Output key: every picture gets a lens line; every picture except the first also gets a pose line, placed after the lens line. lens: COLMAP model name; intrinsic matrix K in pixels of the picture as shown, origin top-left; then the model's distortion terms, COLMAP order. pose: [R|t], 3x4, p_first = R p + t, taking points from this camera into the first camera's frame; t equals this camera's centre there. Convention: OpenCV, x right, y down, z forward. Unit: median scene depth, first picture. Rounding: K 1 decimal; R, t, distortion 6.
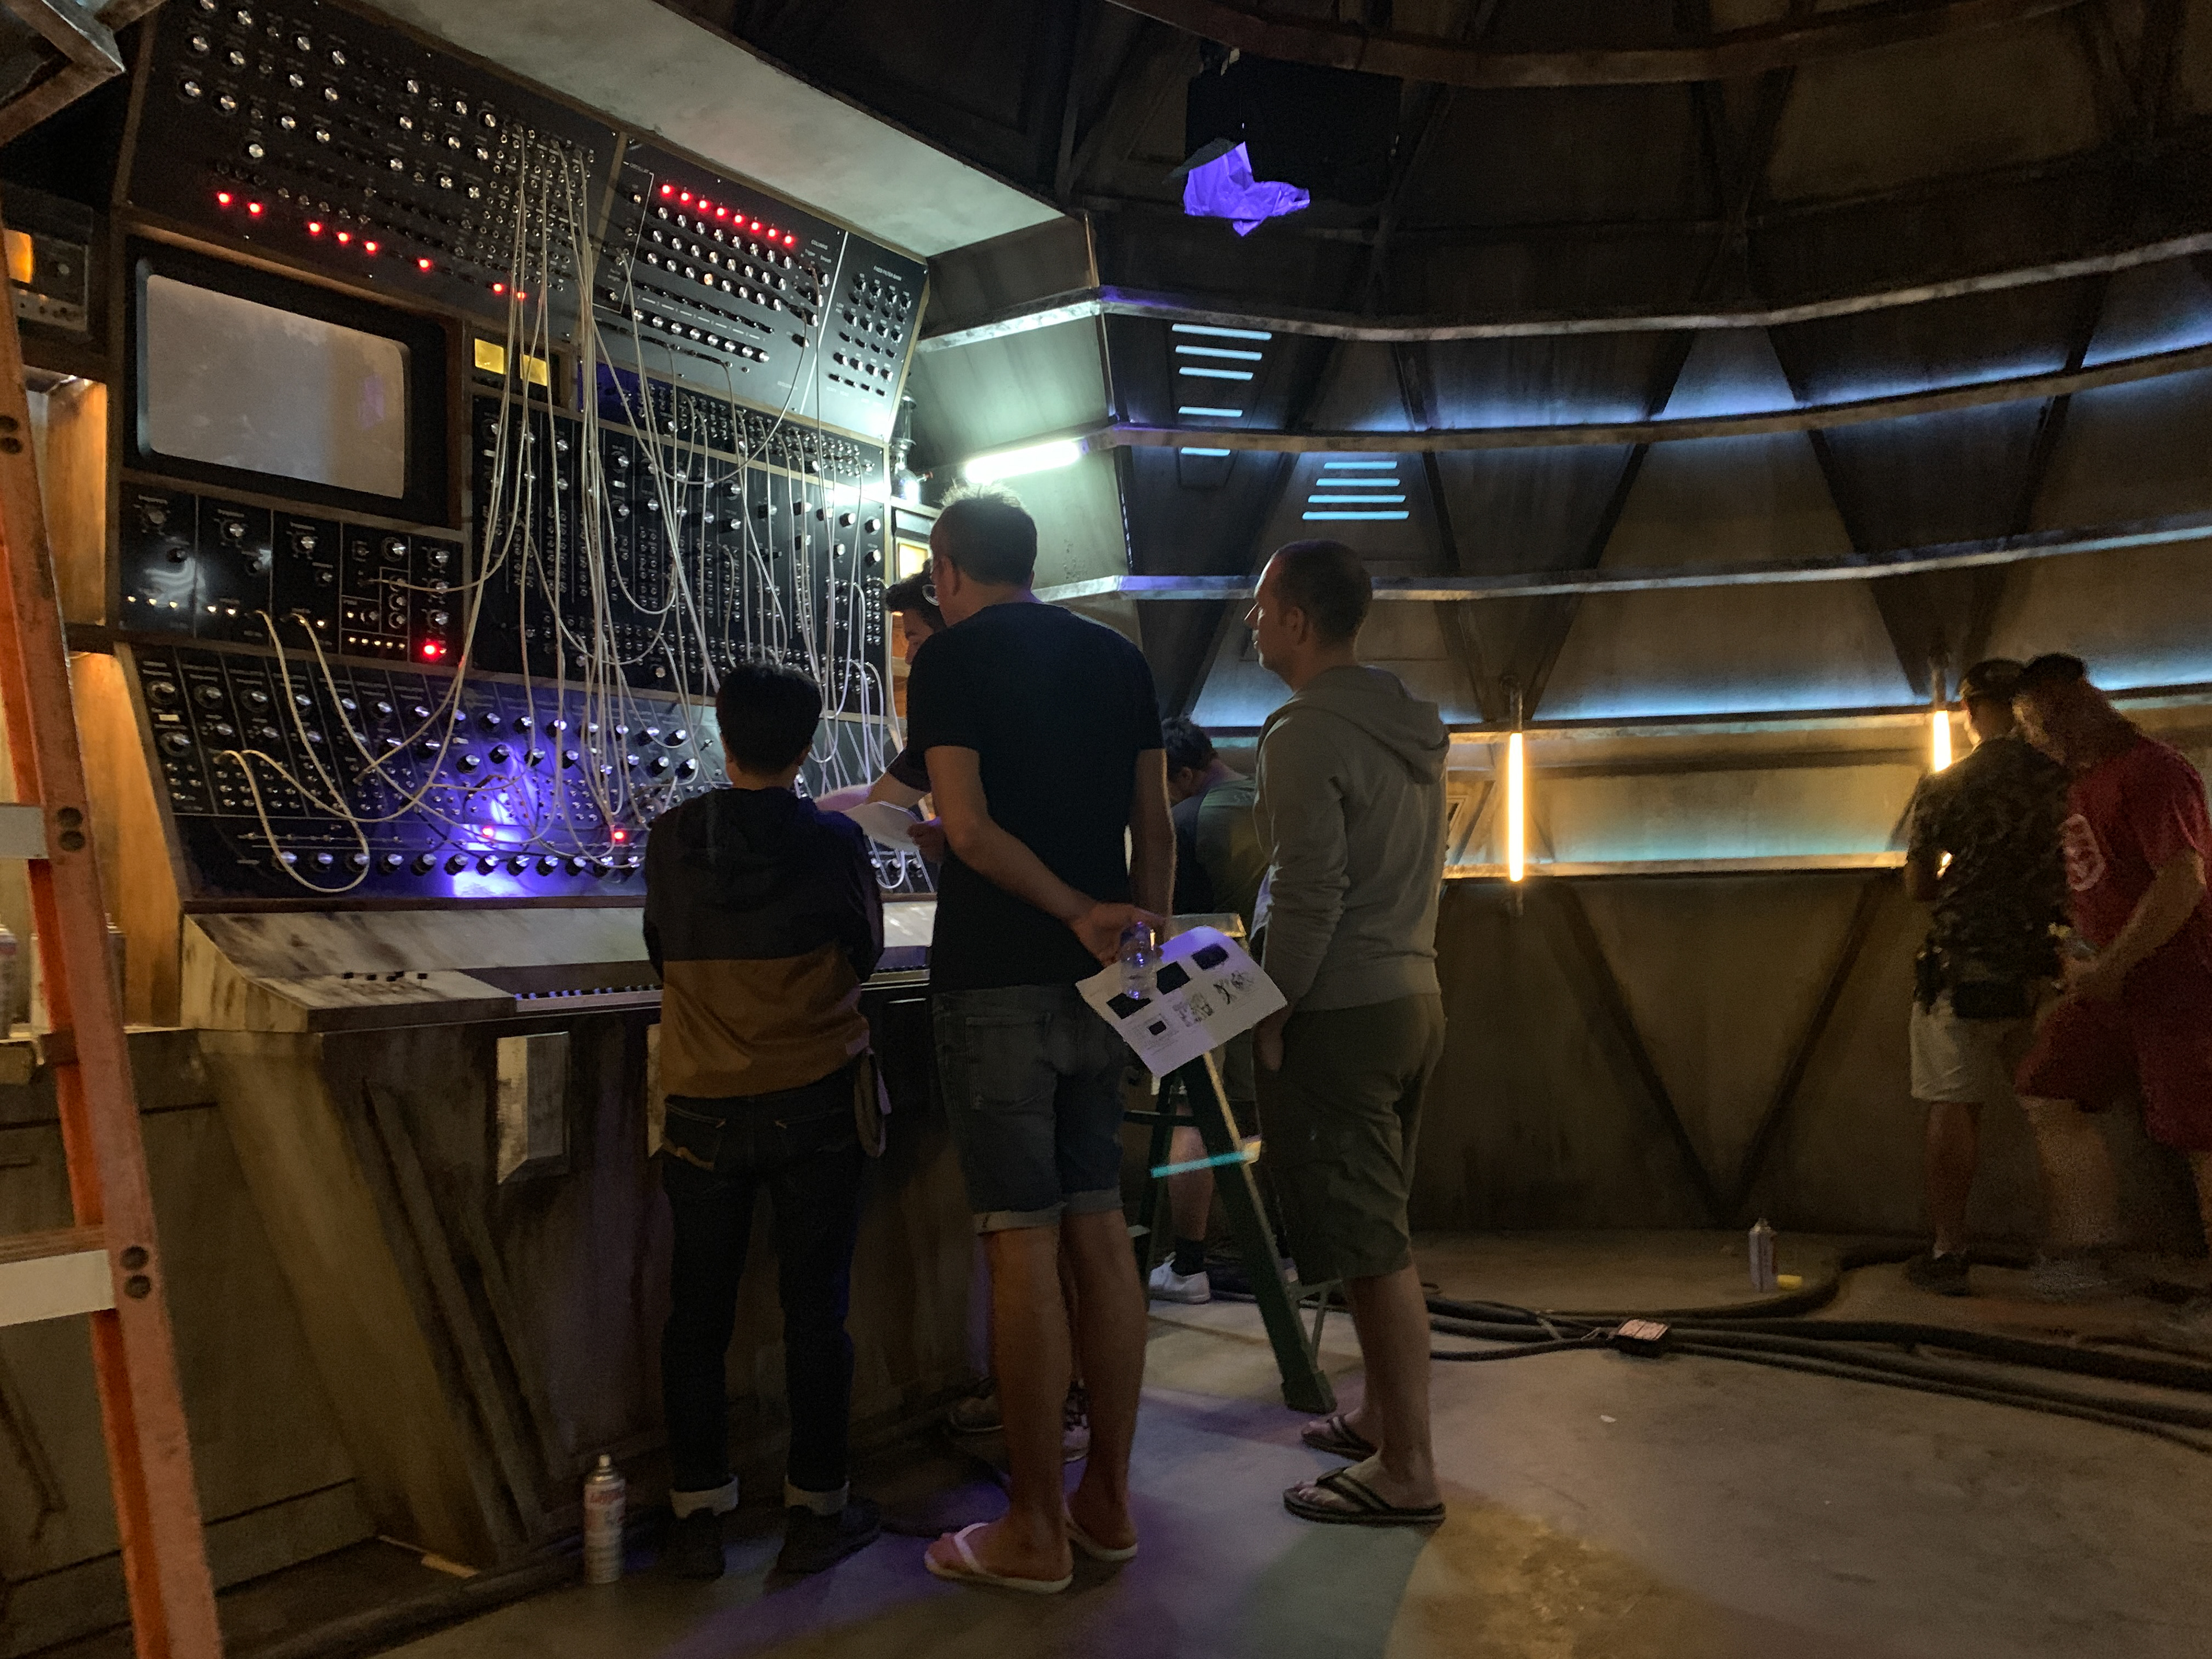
lens RADIAL K [[1646.8, 0, 1103.9], [0, 1646.8, 870.5], [0, 0, 1]] dist [-0.056968, 0.042928]
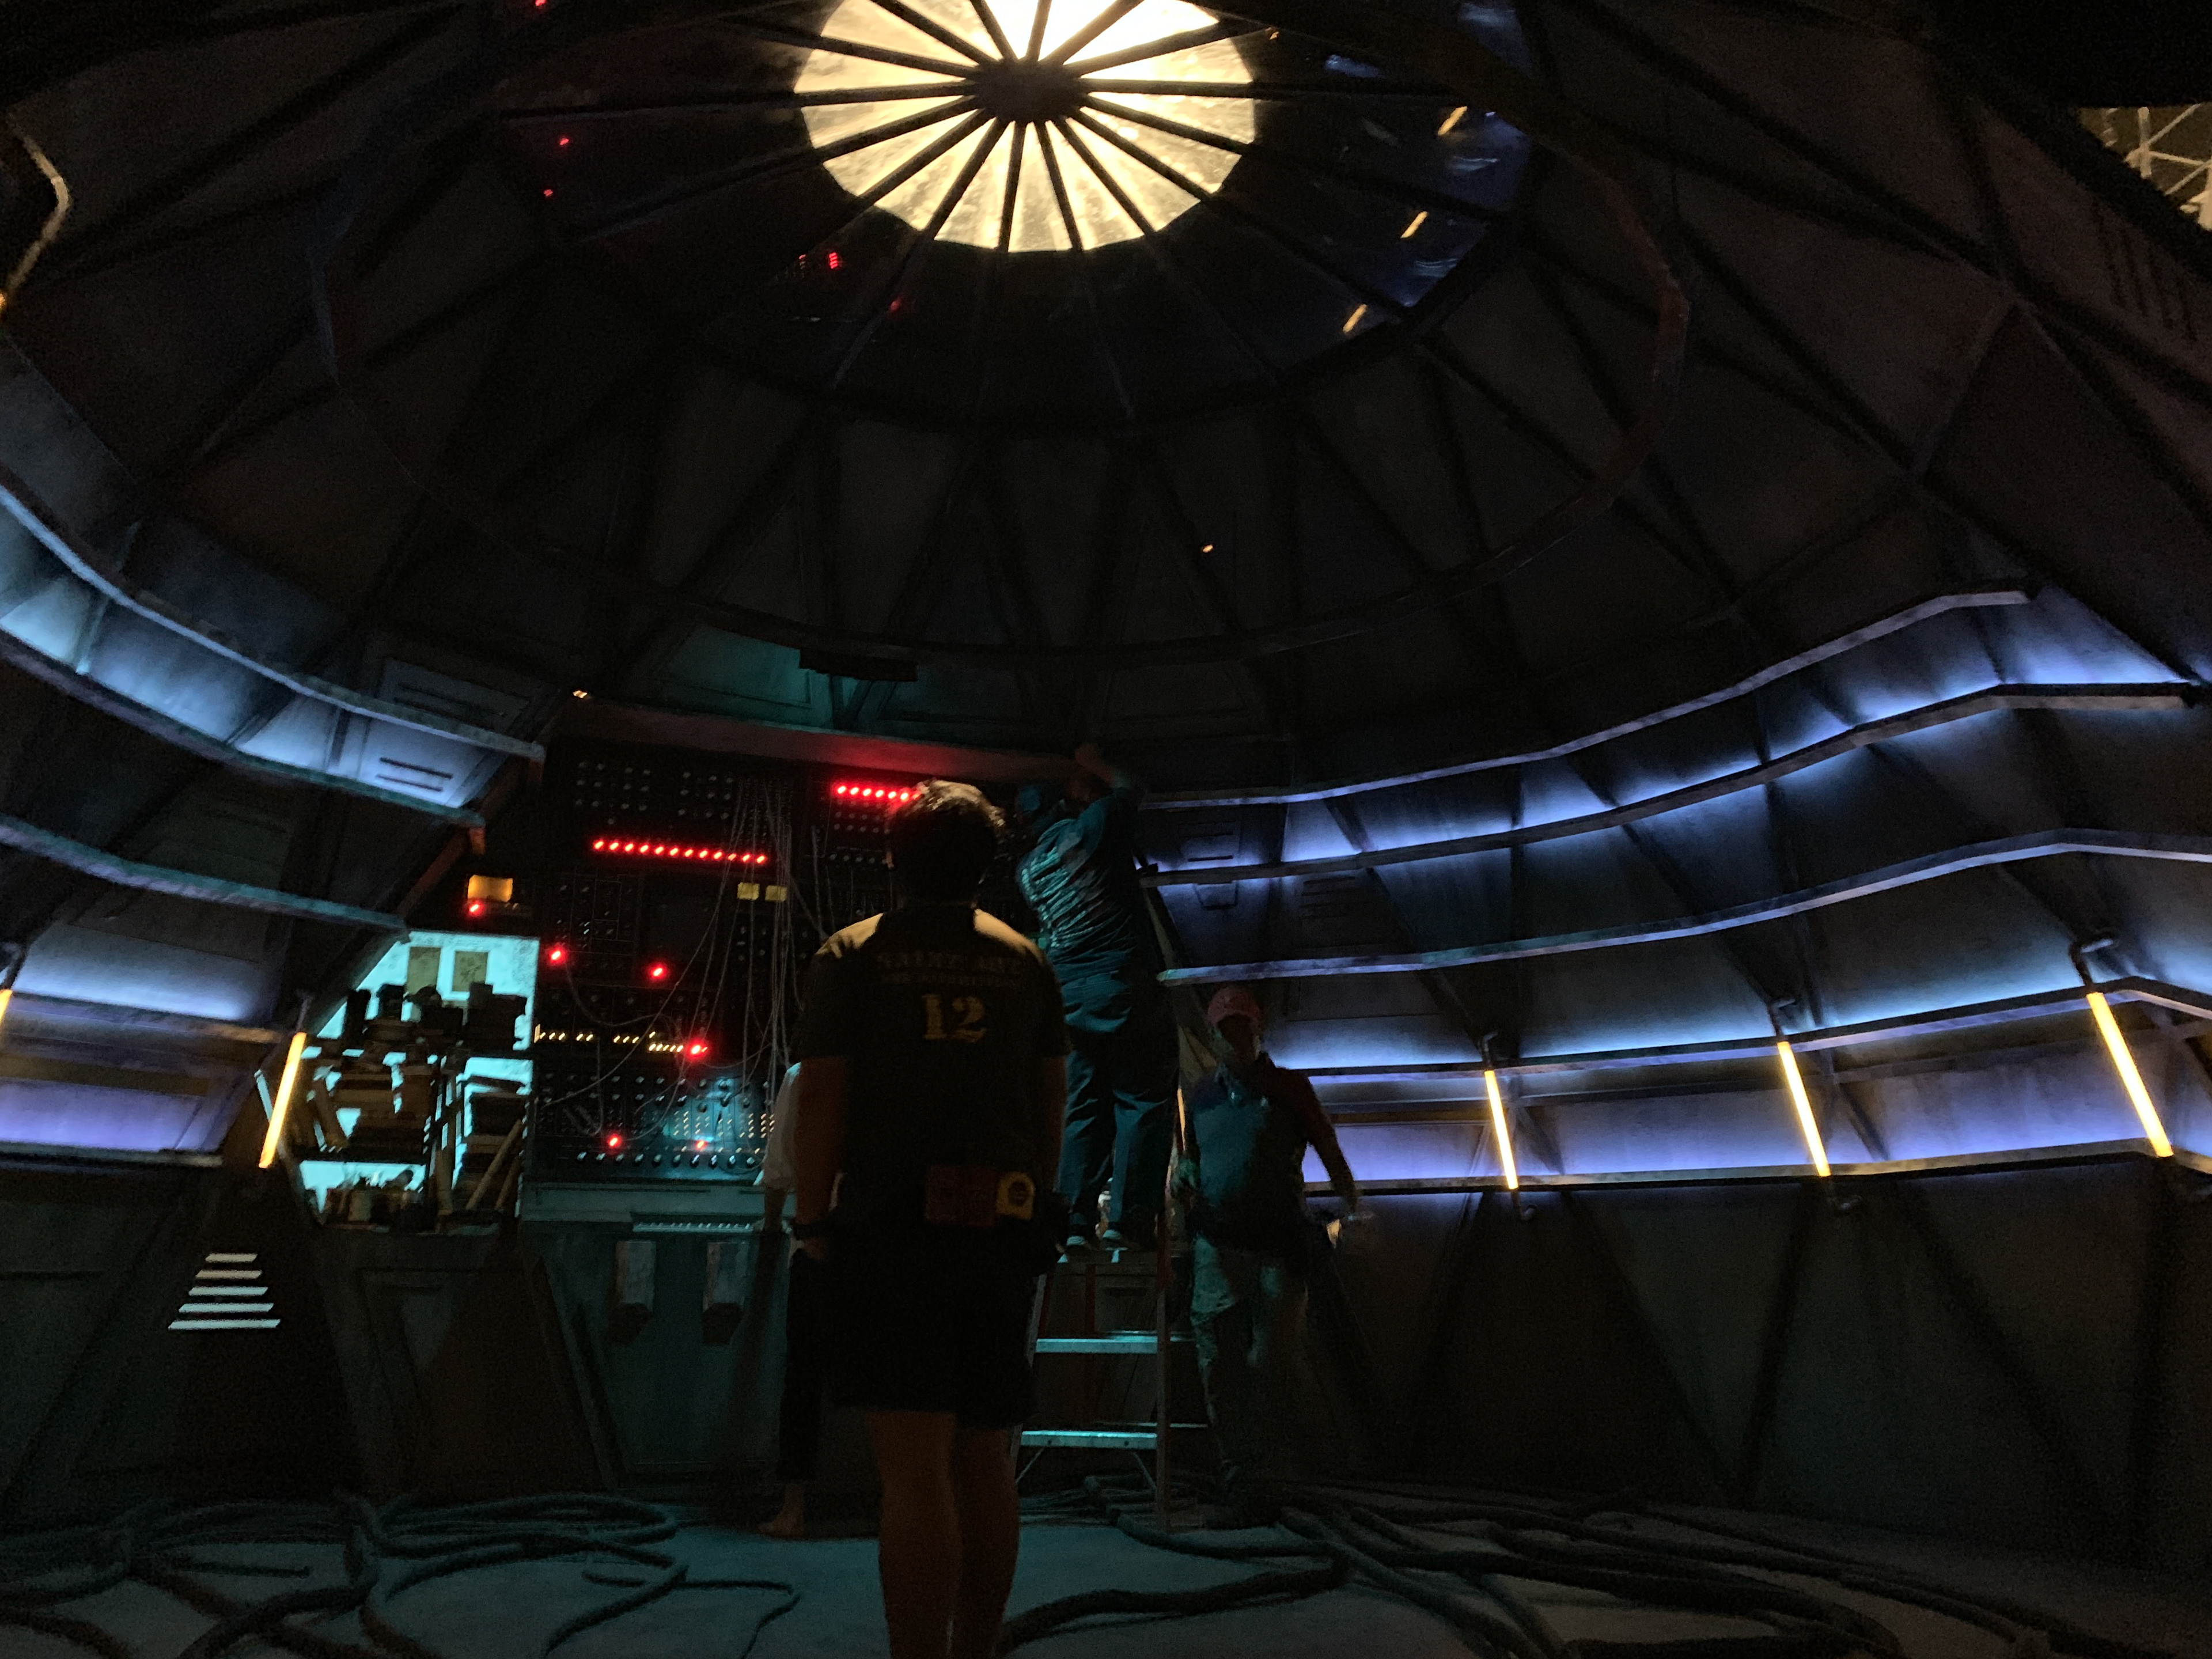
lens RADIAL K [[1629.9, 0, 1057.9], [0, 1629.9, 829.3], [0, 0, 1]] dist [0.018906, 0.000146]
pose [[0.826116, -0.108109, -0.553032, 0.974905], [-0.017831, 0.975917, -0.217412, 0.022693], [0.563218, 0.189469, 0.804293, -0.343291]]
